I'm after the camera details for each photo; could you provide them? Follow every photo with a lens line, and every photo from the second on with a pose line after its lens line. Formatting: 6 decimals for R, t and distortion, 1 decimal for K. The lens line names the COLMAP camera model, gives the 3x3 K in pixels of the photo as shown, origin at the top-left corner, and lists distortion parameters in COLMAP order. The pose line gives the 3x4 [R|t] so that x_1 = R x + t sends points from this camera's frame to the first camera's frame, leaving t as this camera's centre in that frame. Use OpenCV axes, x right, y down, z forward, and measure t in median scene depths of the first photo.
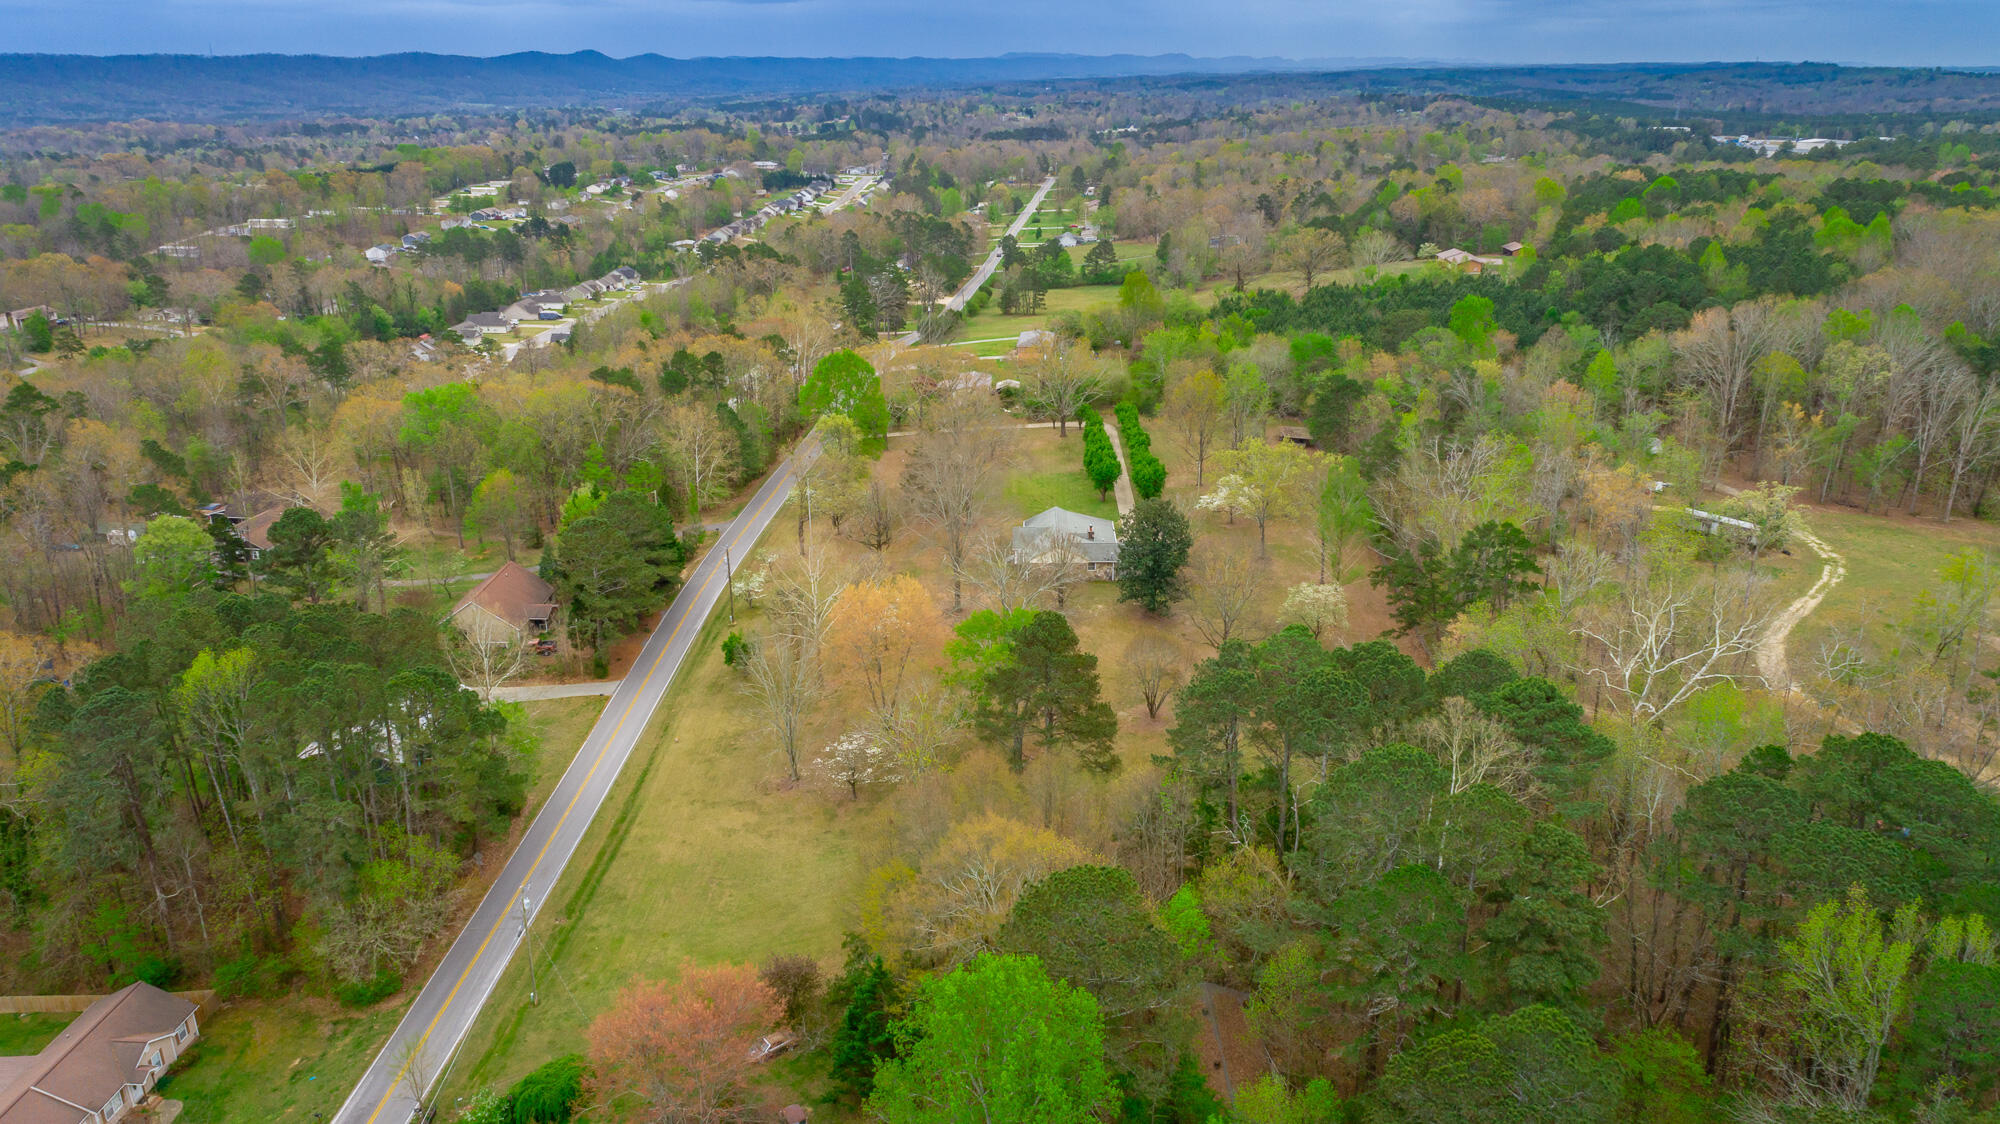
lens RADIAL K [[1376.0, 0, 1000.0], [0, 1376.0, 562.0], [0, 0, 1]] dist [-0.007619, 0.006752]
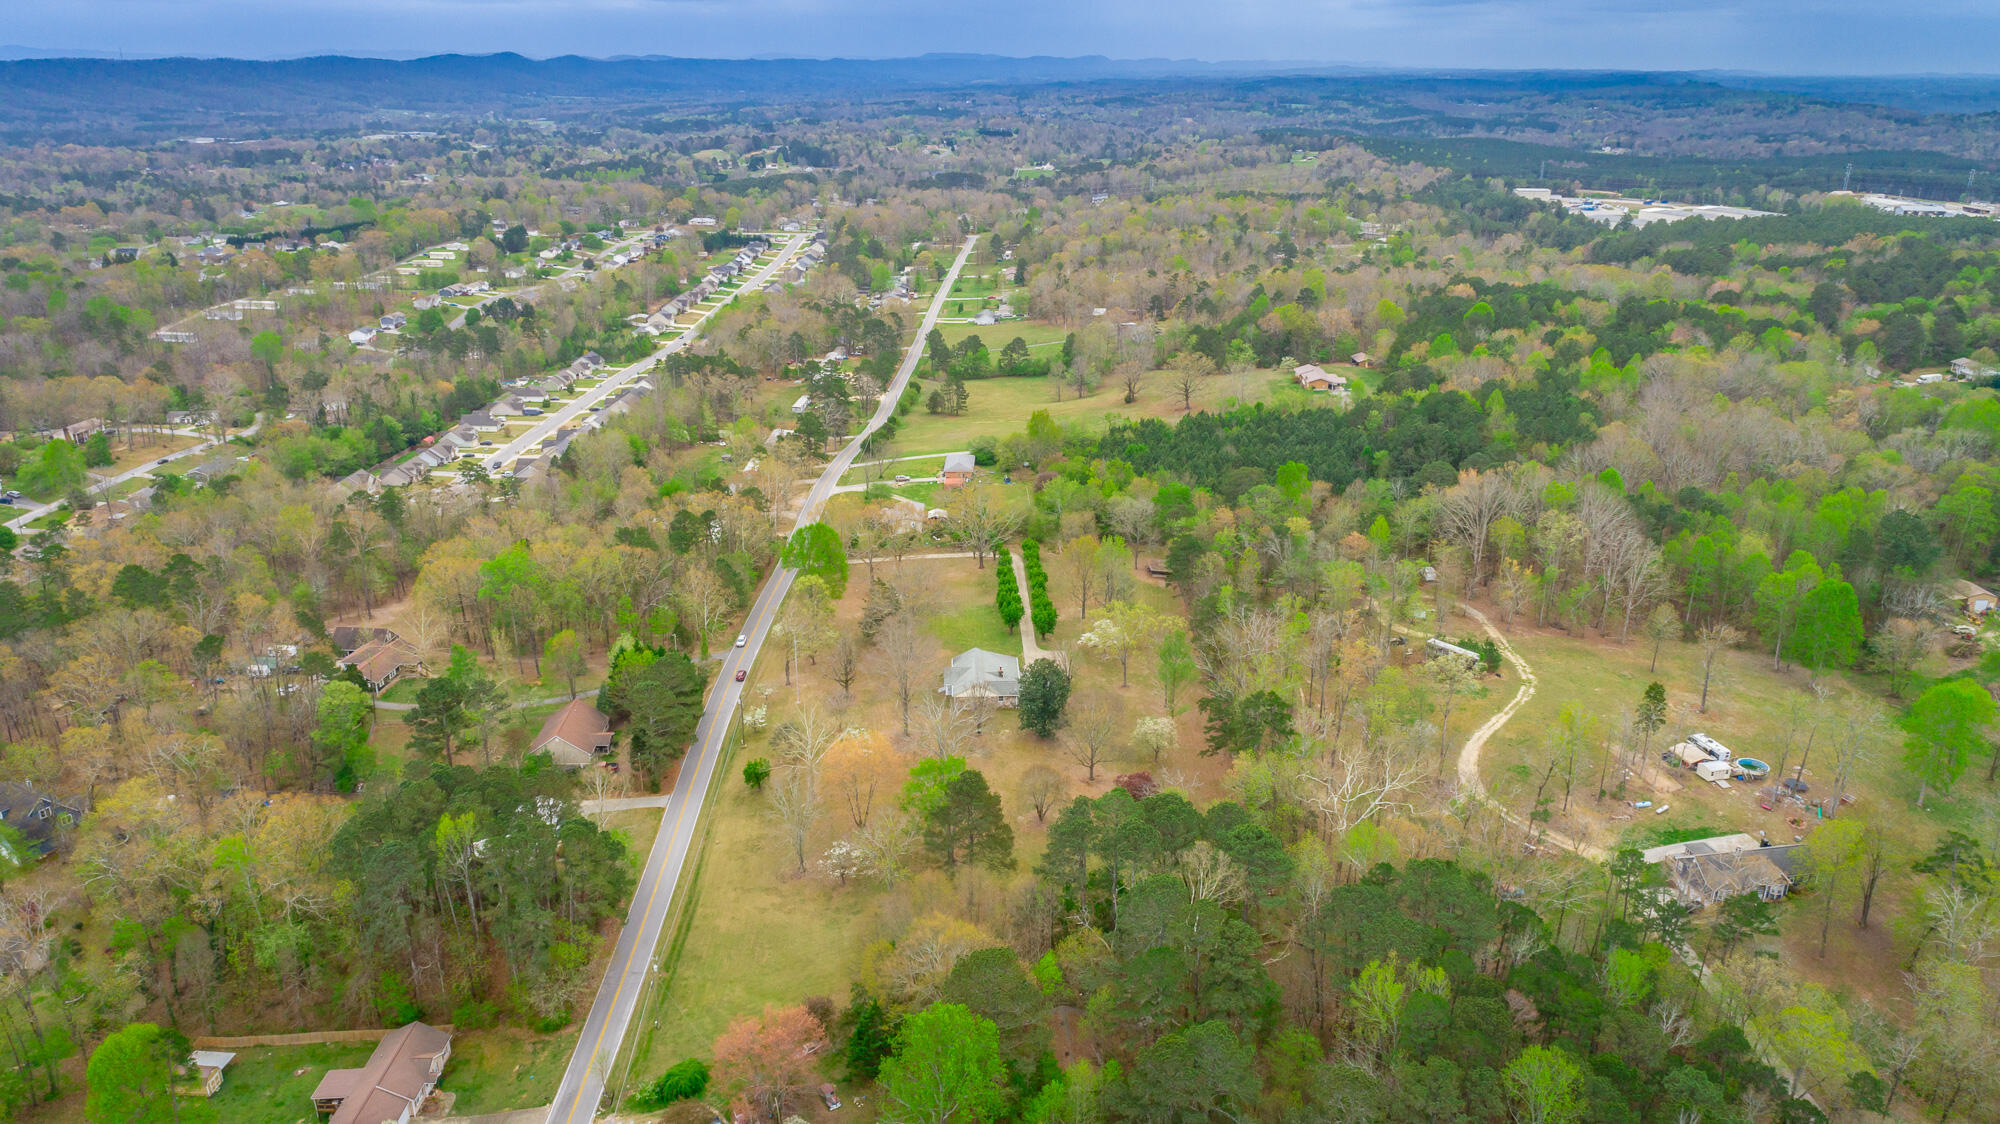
lens RADIAL K [[1376.0, 0, 1000.0], [0, 1376.0, 562.0], [0, 0, 1]] dist [-0.007619, 0.006752]
pose [[0.998454, -0.008835, 0.054875, -0.008168], [0.008462, 0.999940, 0.007025, -0.118490], [-0.054934, -0.006550, 0.998468, -0.320272]]
